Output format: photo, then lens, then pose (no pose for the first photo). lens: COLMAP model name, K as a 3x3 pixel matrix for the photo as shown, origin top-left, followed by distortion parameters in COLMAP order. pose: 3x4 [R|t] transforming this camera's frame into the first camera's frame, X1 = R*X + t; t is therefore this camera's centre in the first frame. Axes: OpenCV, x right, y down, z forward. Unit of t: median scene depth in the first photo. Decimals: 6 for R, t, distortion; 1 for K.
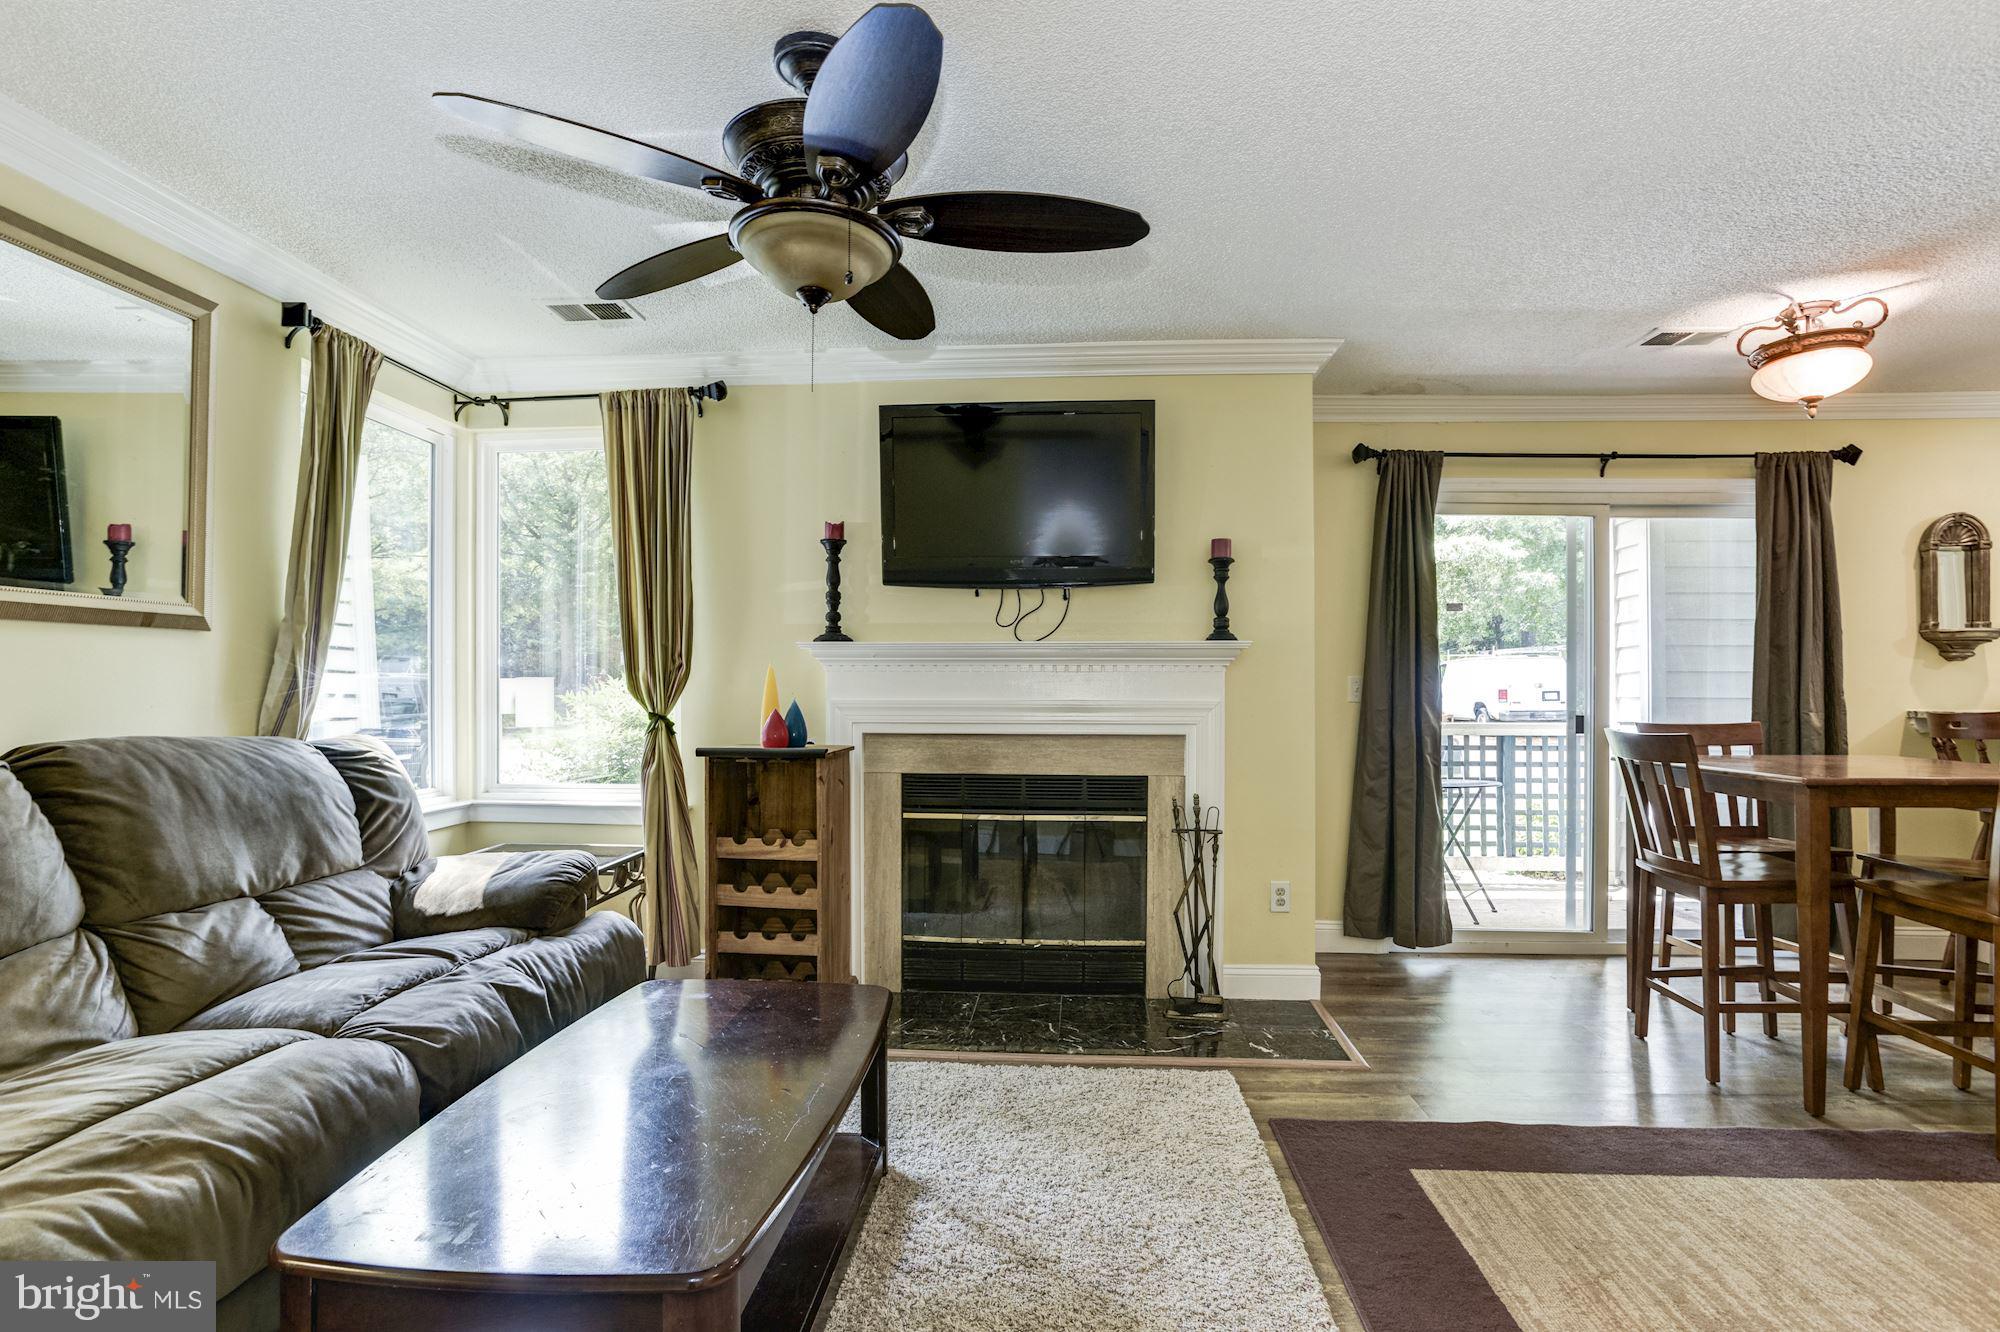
lens RADIAL K [[977.6, 0, 1004.7], [0, 977.6, 675.5], [0, 0, 1]] dist [-0.055806, 0.031262]
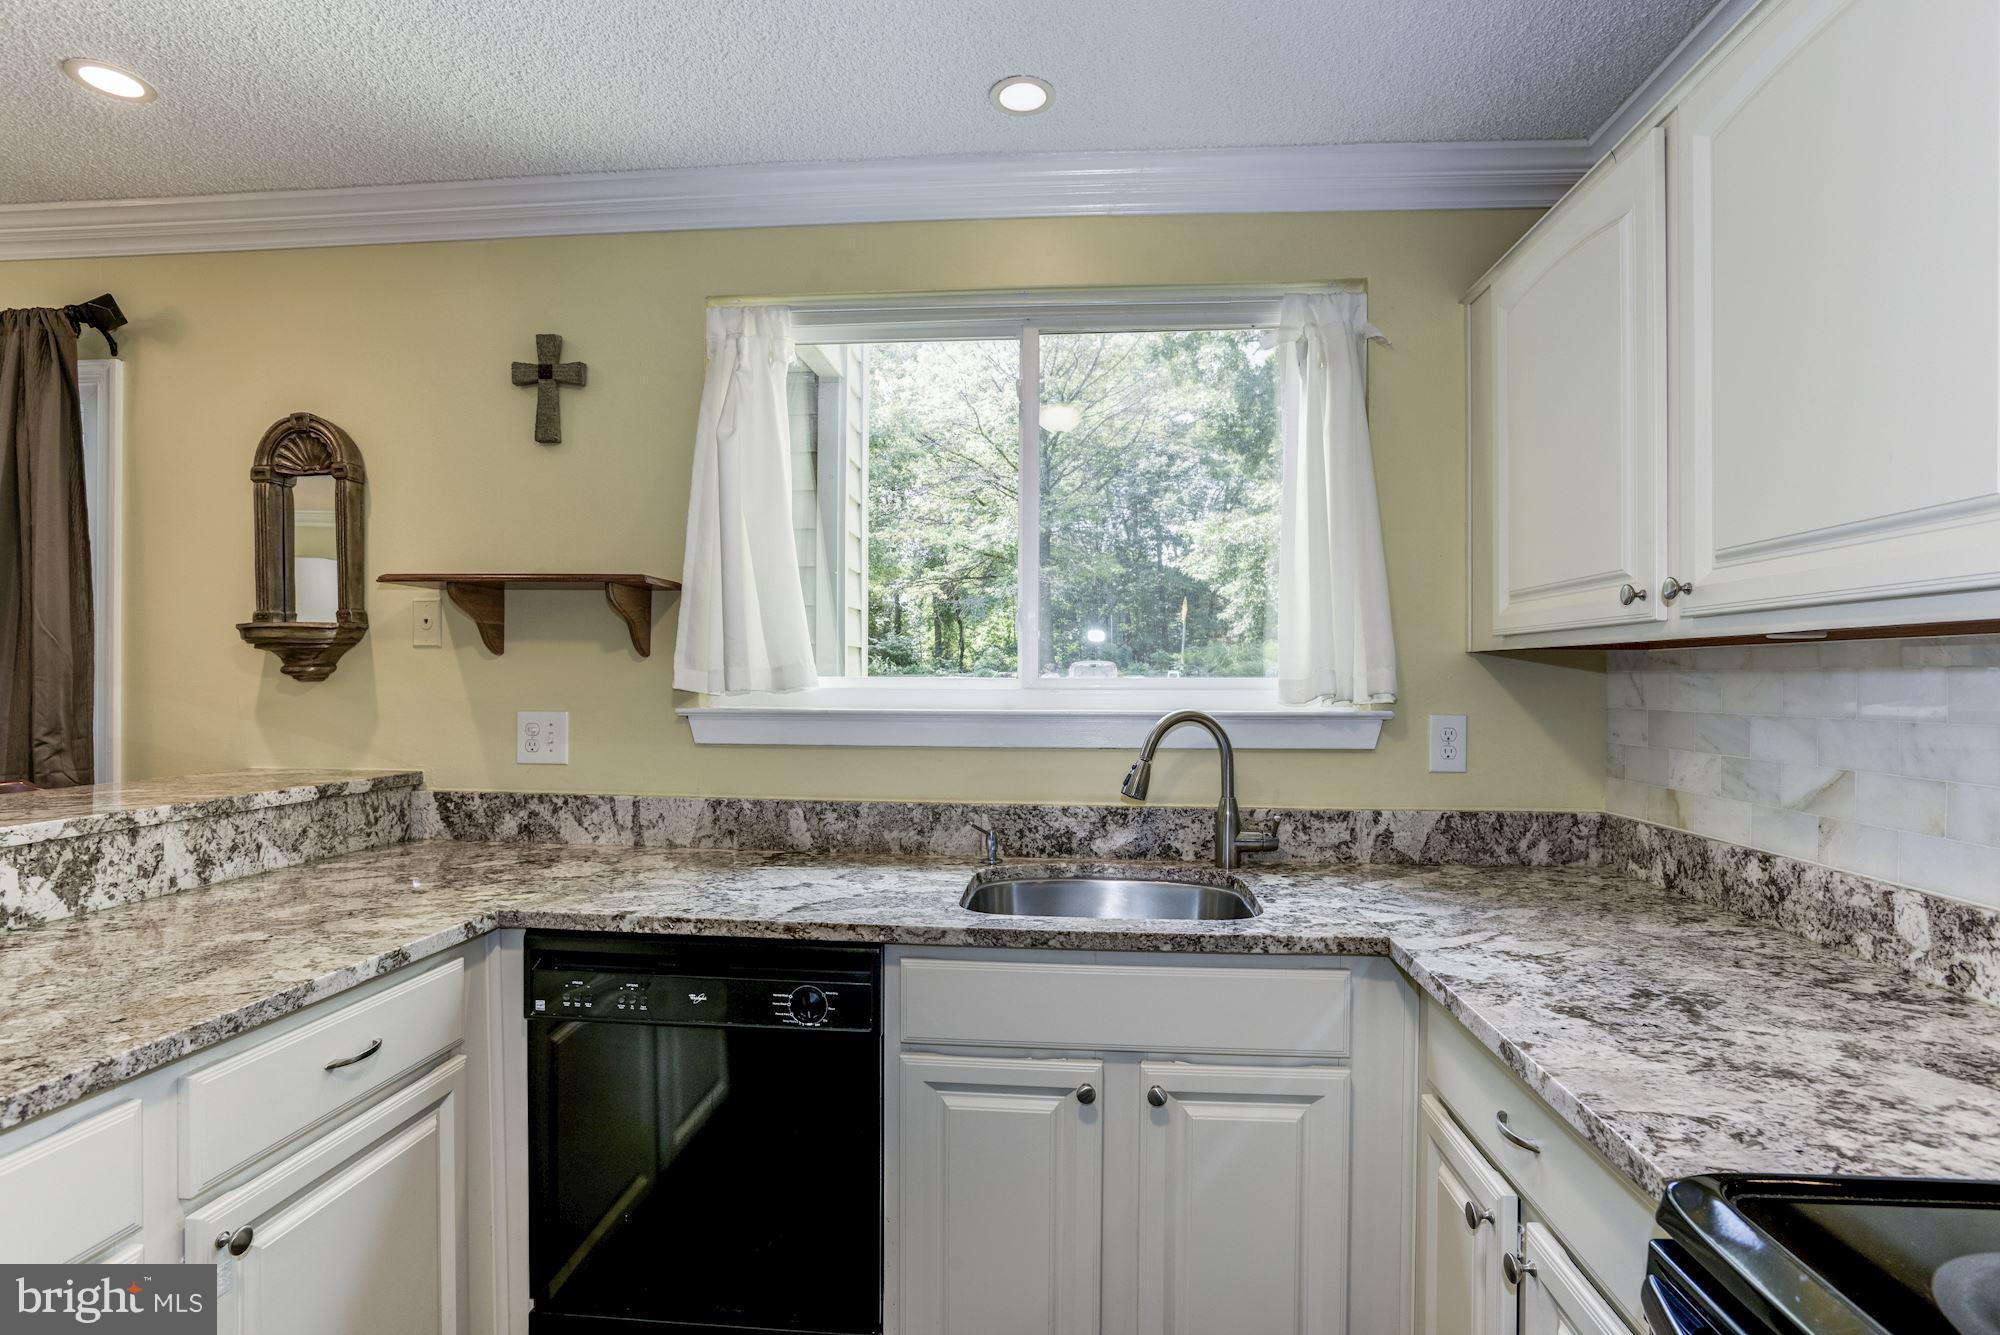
lens RADIAL K [[977.6, 0, 1004.7], [0, 977.6, 677.0], [0, 0, 1]] dist [-0.055806, 0.031262]
pose [[0.999926, 0.000002, -0.012180, 1.600327], [0.000100, 0.999965, 0.008391, -0.025308], [0.012179, -0.008391, 0.999891, 0.517579]]
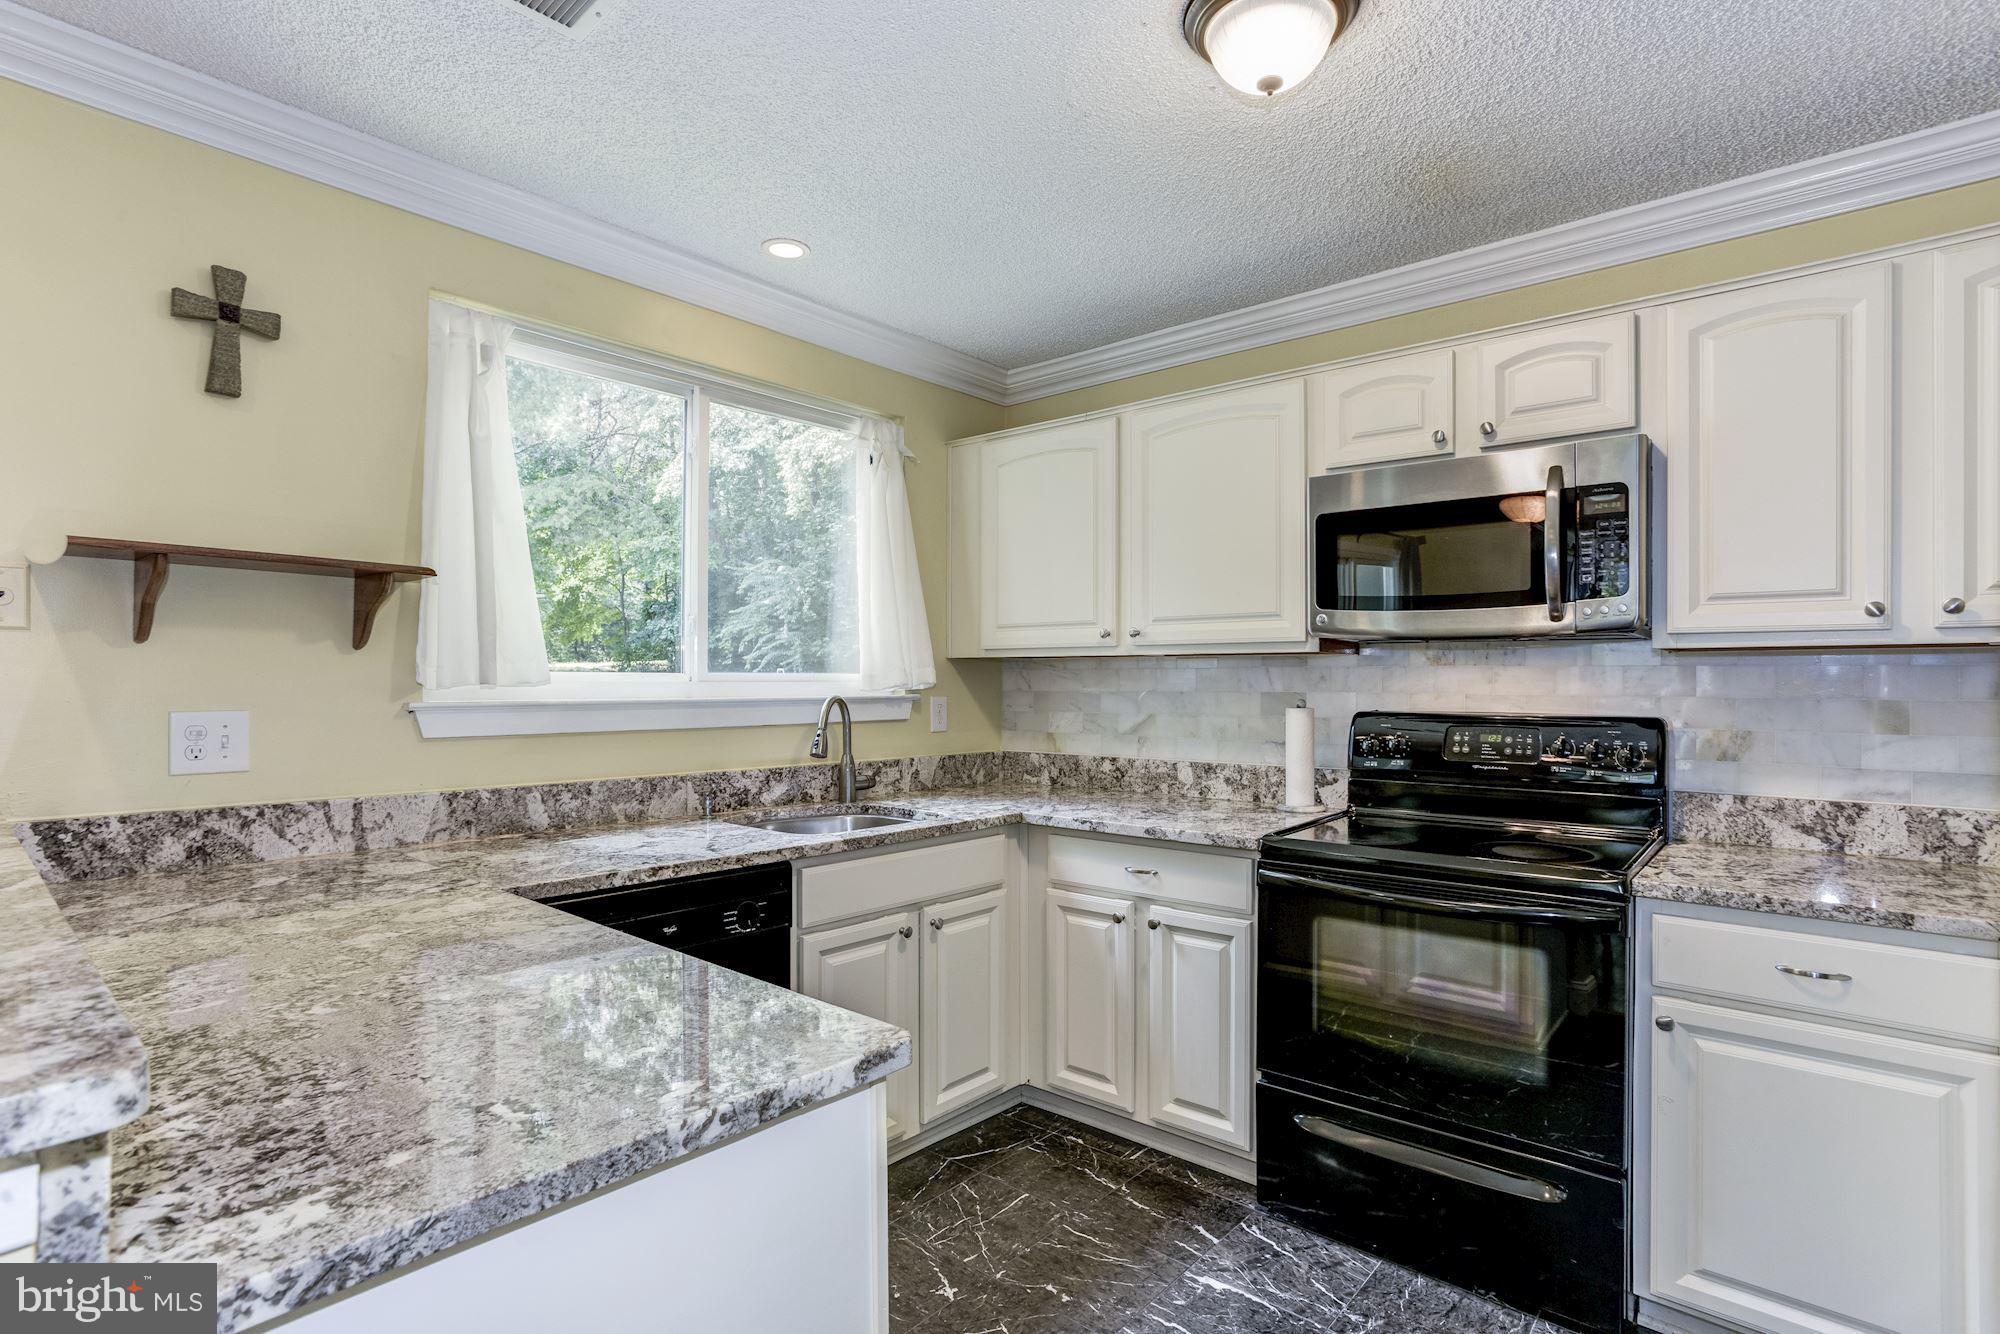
lens RADIAL K [[963.9, 0, 1009.8], [0, 963.9, 673.1], [0, 0, 1]] dist [-0.026632, 0.018397]
pose [[0.605426, 0.002620, 0.795897, 1.143381], [-0.007769, 0.999966, 0.002617, -0.023336], [-0.795864, -0.007768, 0.605426, 0.475807]]
